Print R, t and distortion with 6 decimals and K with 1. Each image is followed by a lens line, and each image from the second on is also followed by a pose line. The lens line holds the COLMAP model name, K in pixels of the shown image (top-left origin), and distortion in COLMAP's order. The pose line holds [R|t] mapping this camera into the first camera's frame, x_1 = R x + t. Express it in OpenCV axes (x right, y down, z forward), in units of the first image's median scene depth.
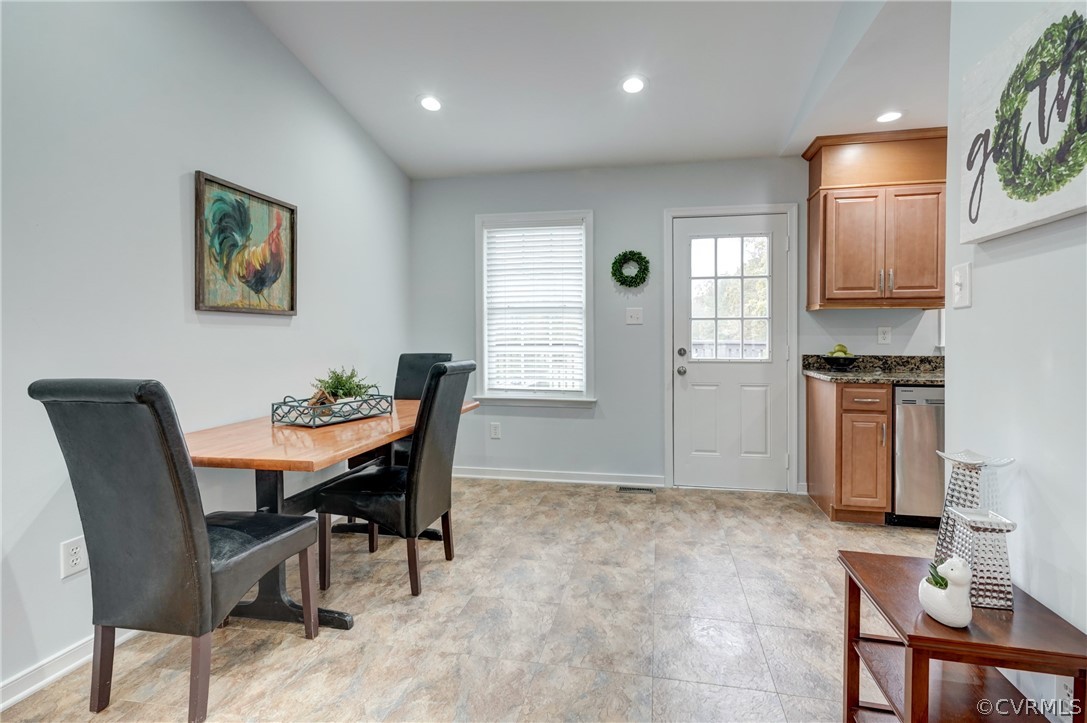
lens RADIAL K [[503.3, 0, 564.4], [0, 503.3, 341.3], [0, 0, 1]] dist [0.003266, 0.008401]
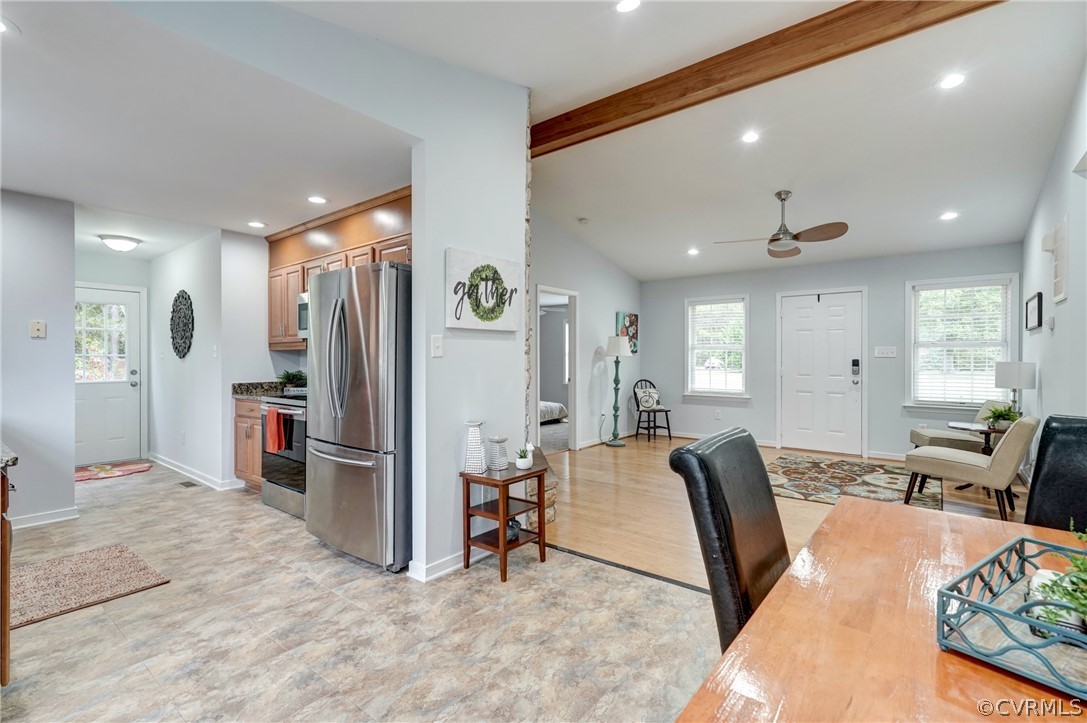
lens RADIAL K [[494.8, 0, 541.9], [0, 494.8, 358.1], [0, 0, 1]] dist [0.002042, 0.005517]
pose [[-0.880483, 0.004204, 0.474059, -0.224005], [0.009820, 0.999908, 0.009373, -0.035400], [-0.473976, 0.012909, -0.880443, 1.144234]]
